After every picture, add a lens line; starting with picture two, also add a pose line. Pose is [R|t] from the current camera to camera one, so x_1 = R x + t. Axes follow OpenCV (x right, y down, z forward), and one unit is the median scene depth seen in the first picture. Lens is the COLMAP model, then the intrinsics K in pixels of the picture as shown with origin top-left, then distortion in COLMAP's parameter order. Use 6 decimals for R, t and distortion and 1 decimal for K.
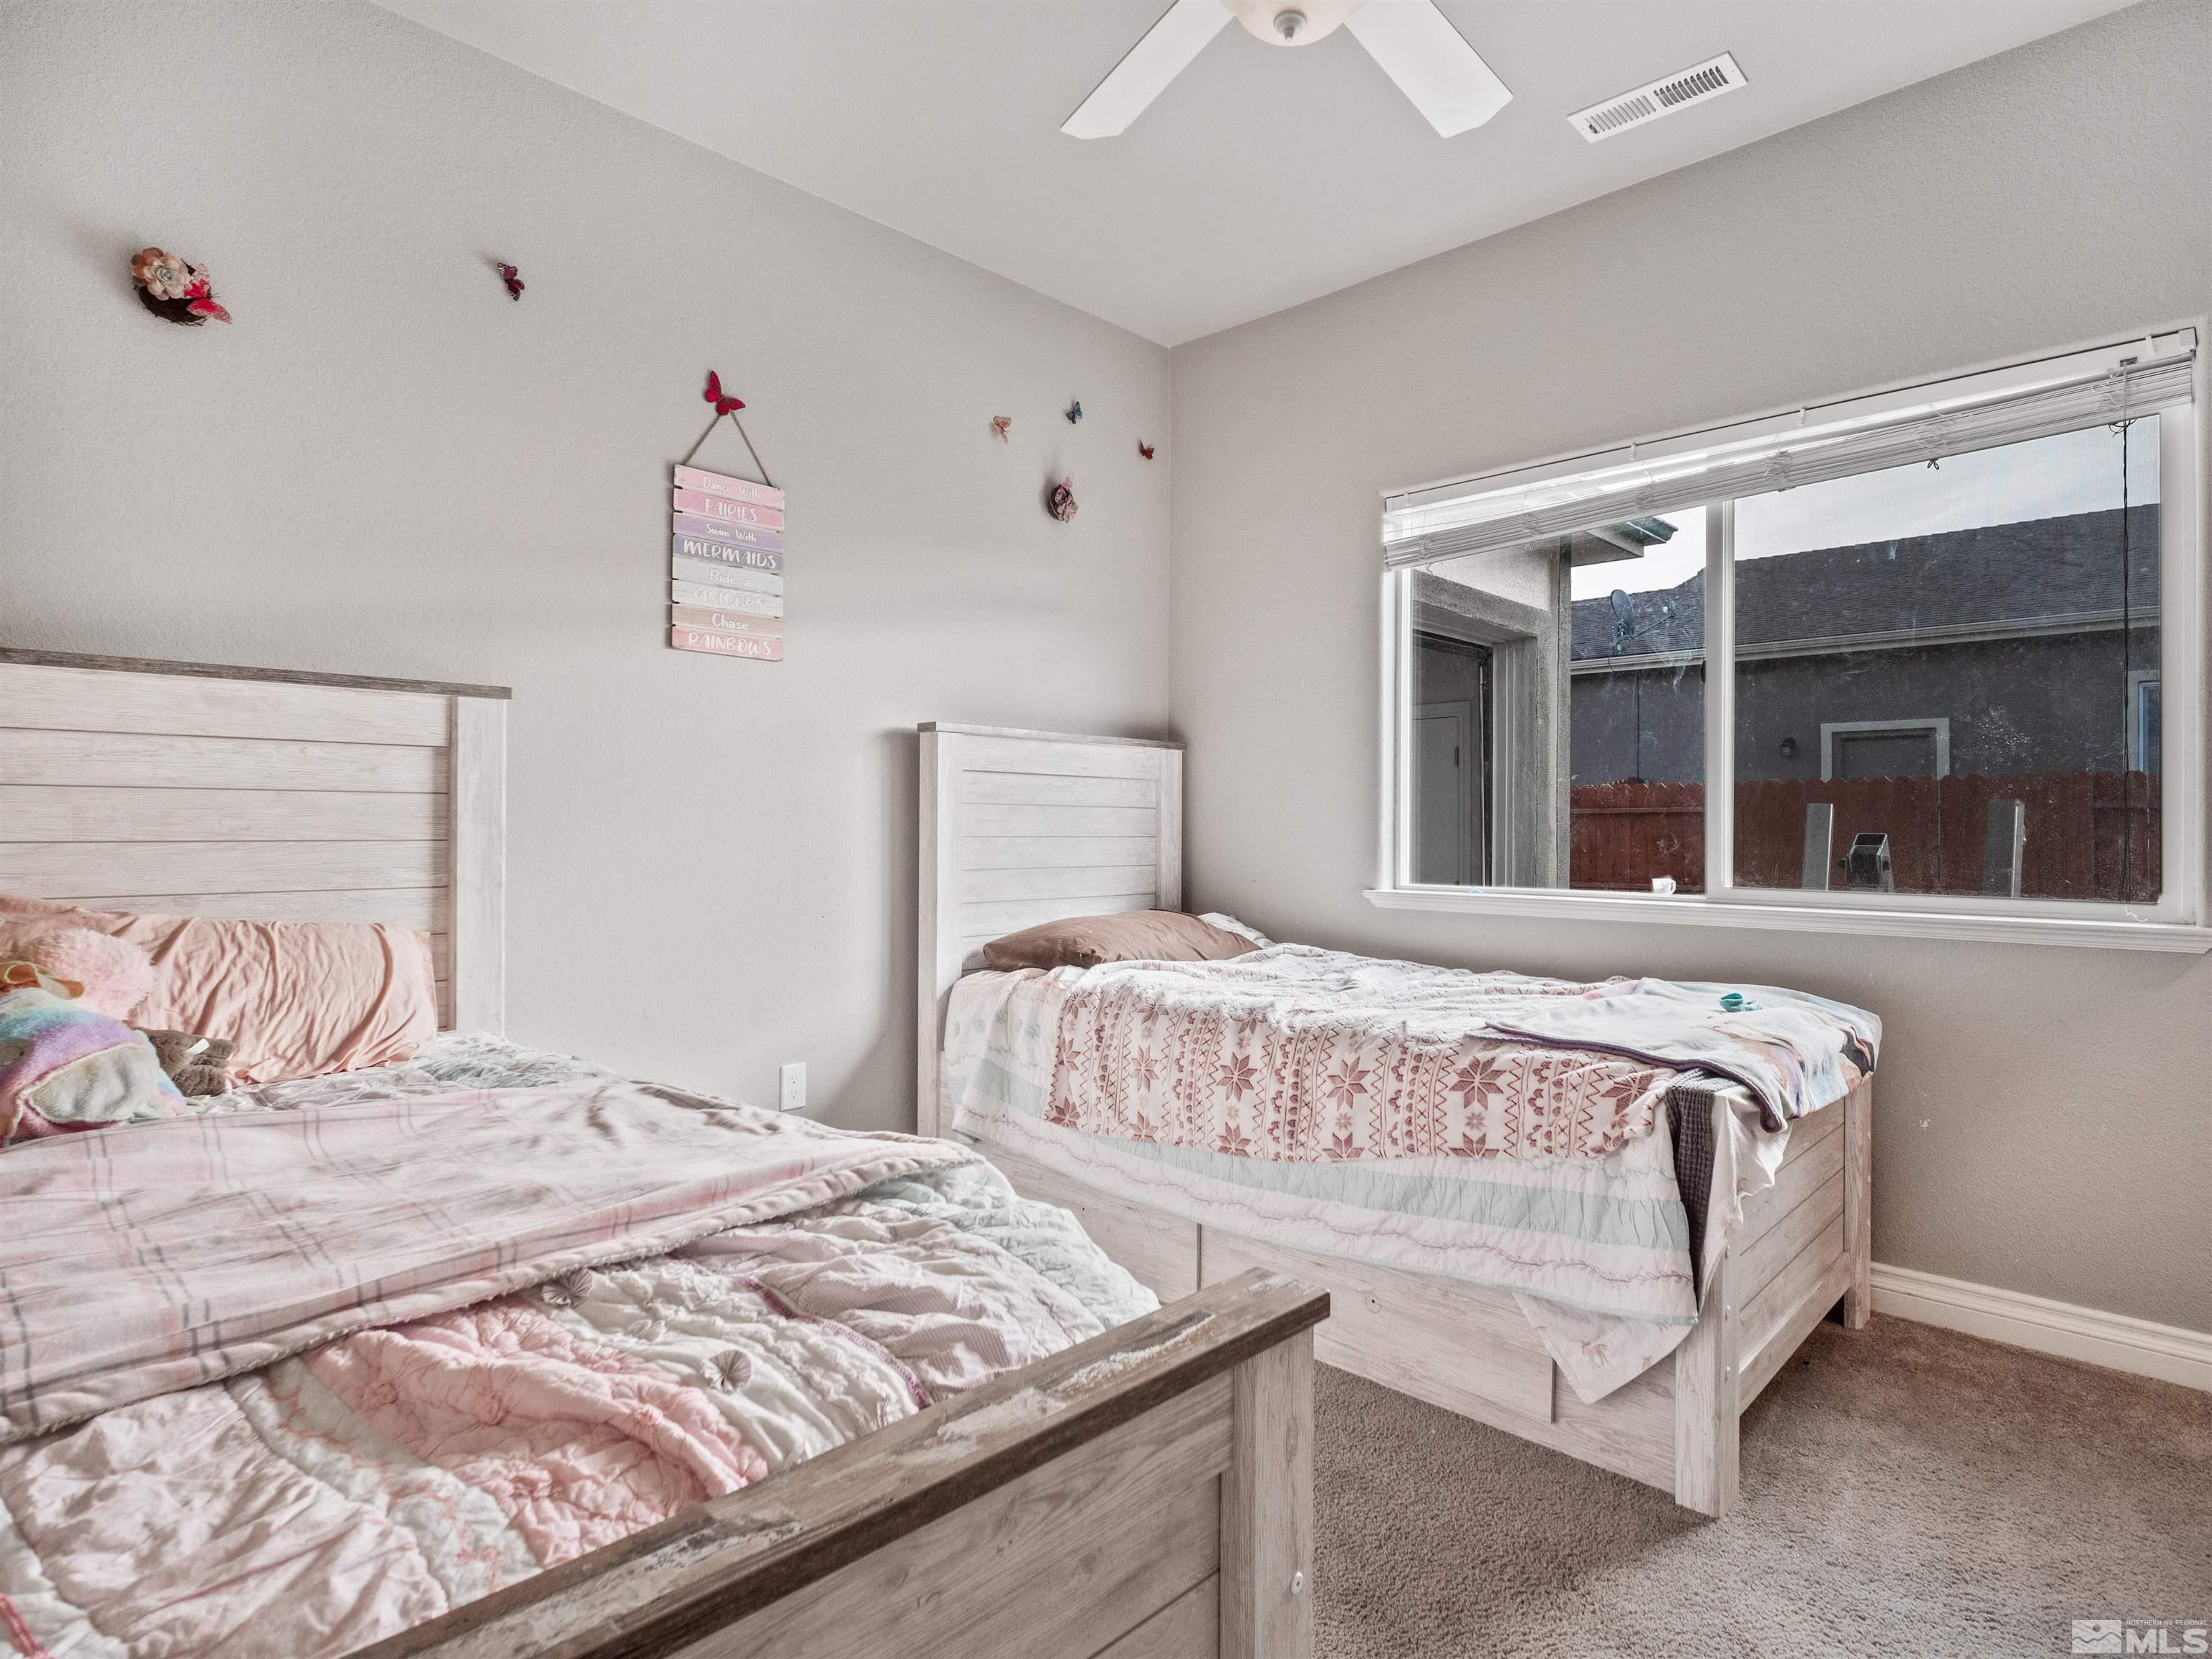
lens RADIAL K [[1209.8, 0, 1104.2], [0, 1209.8, 818.1], [0, 0, 1]] dist [0.003344, -0.007774]
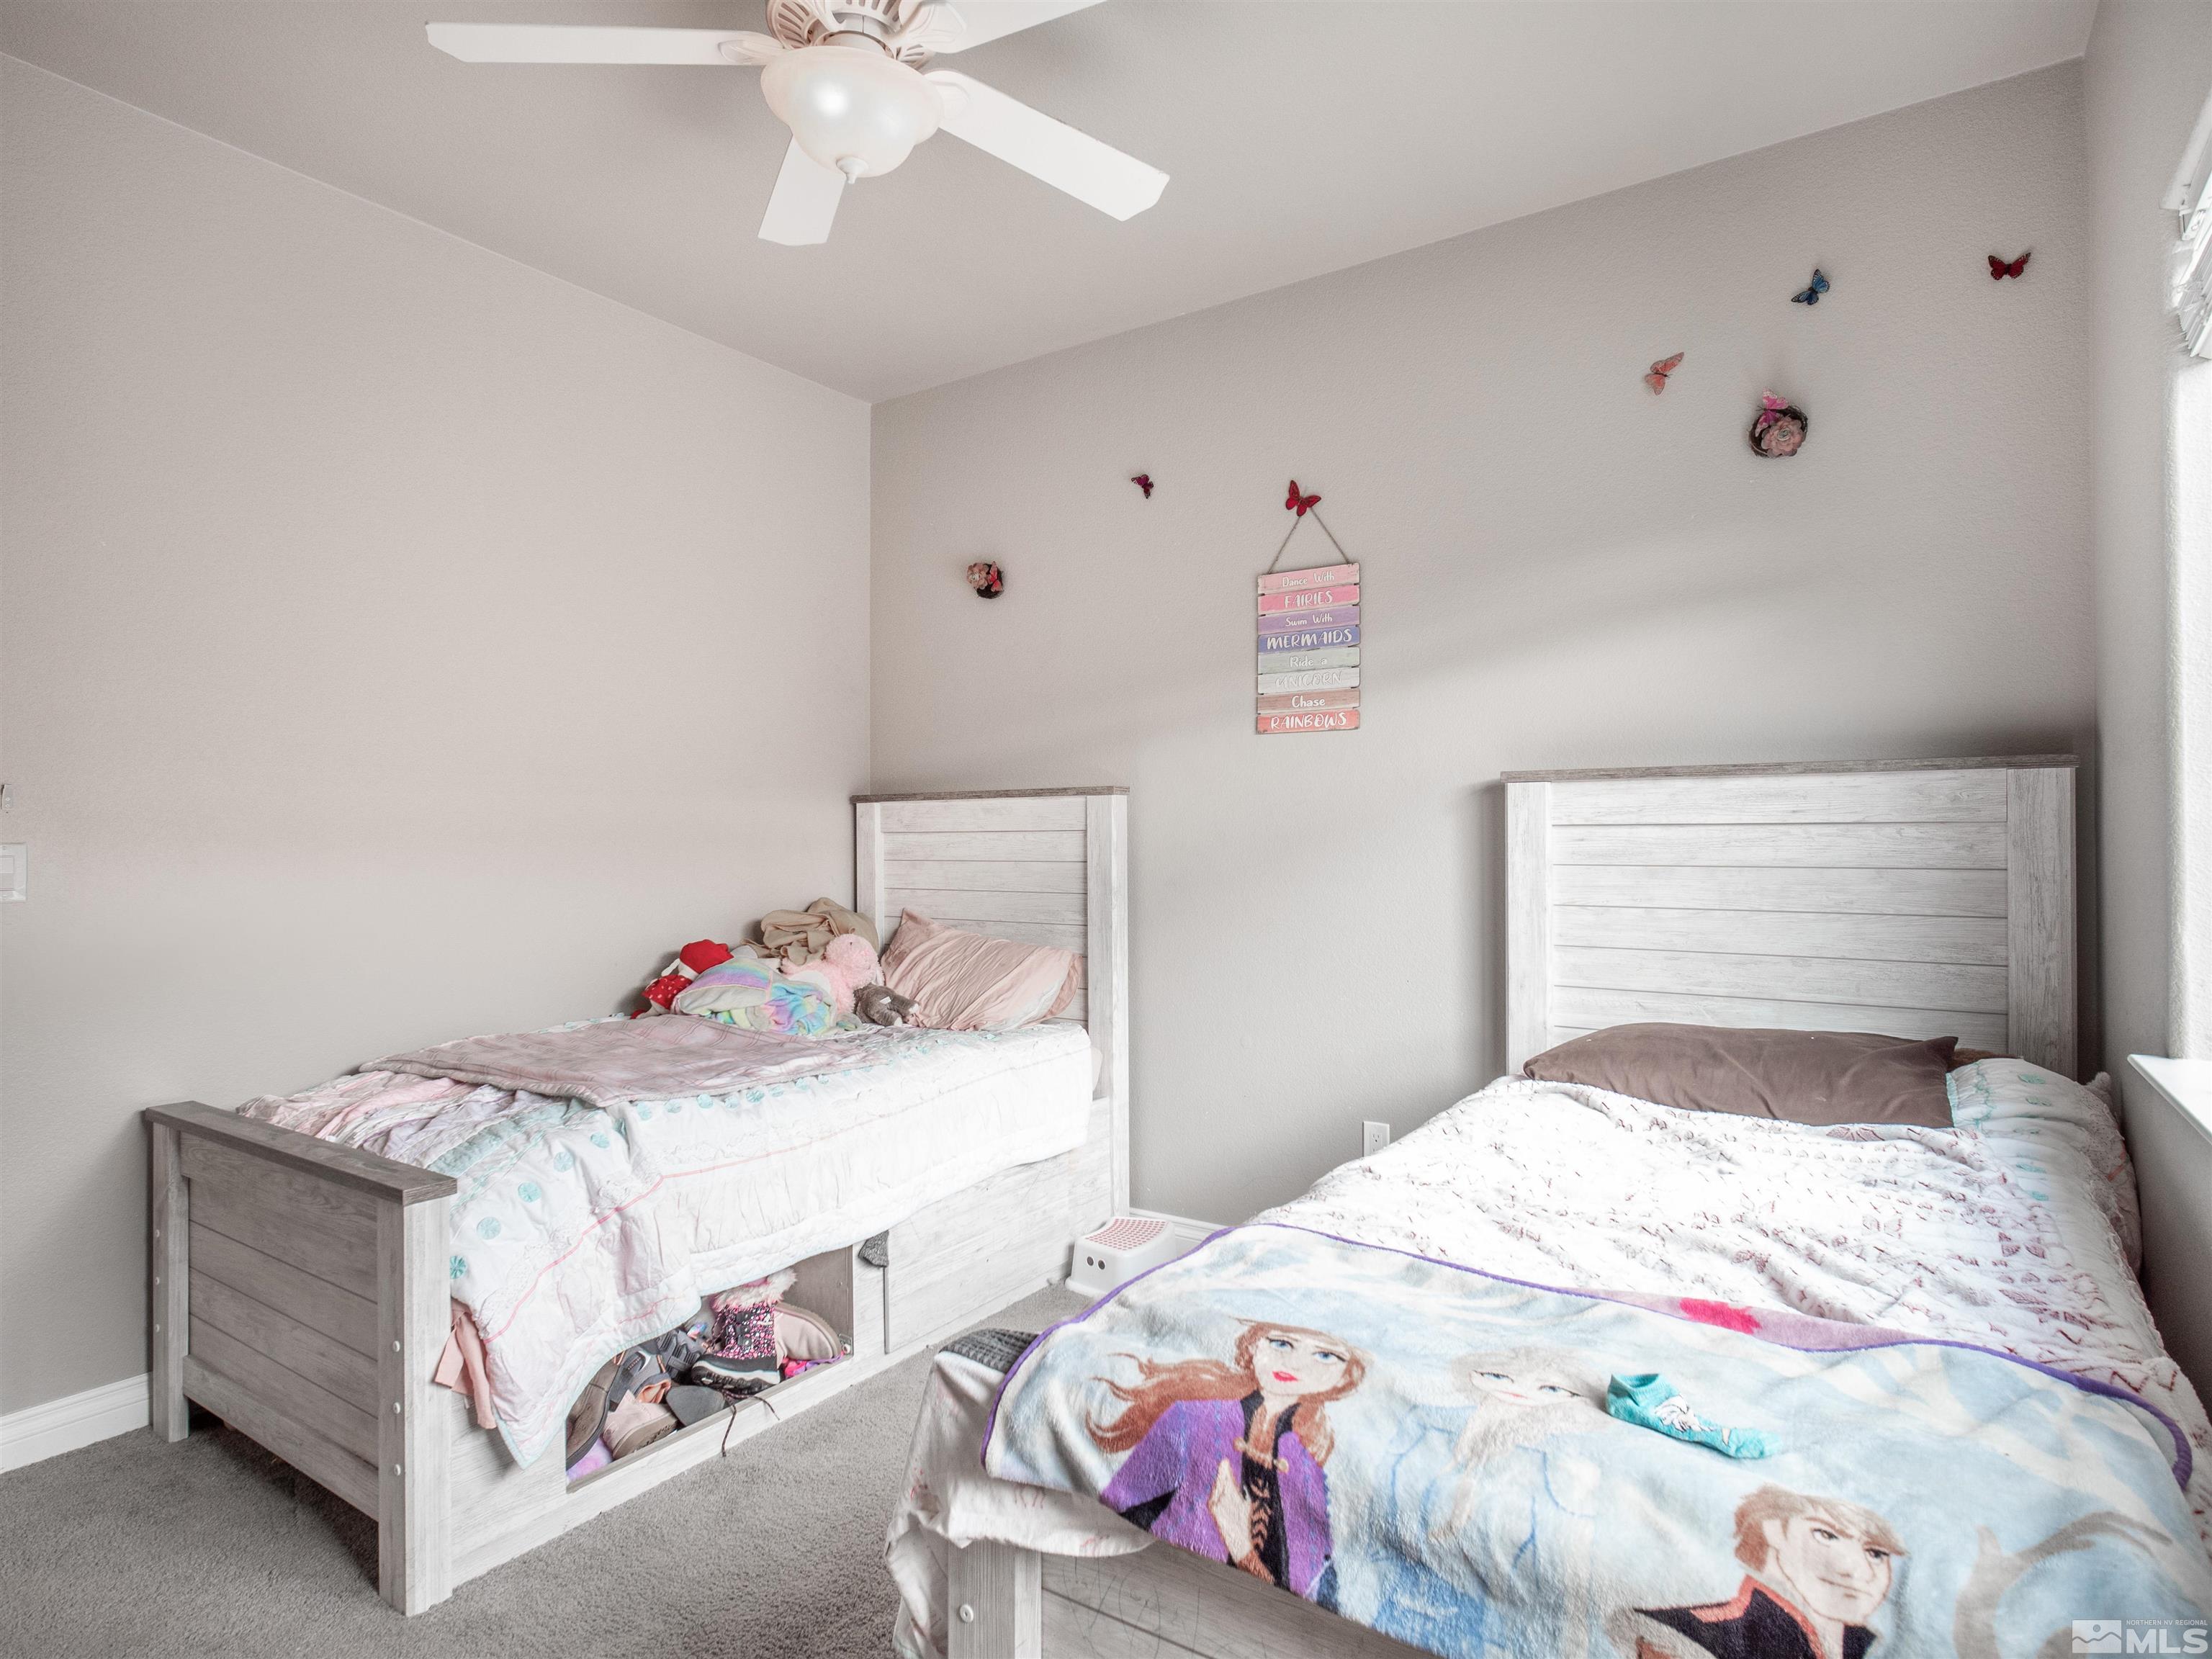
lens RADIAL K [[1209.8, 0, 1103.0], [0, 1209.8, 846.4], [0, 0, 1]] dist [0.003344, -0.007774]
pose [[0.166938, -0.007929, -0.985936, 0.739969], [0.004276, 0.999964, -0.007318, -0.023067], [0.985958, -0.002994, 0.166966, 0.633549]]
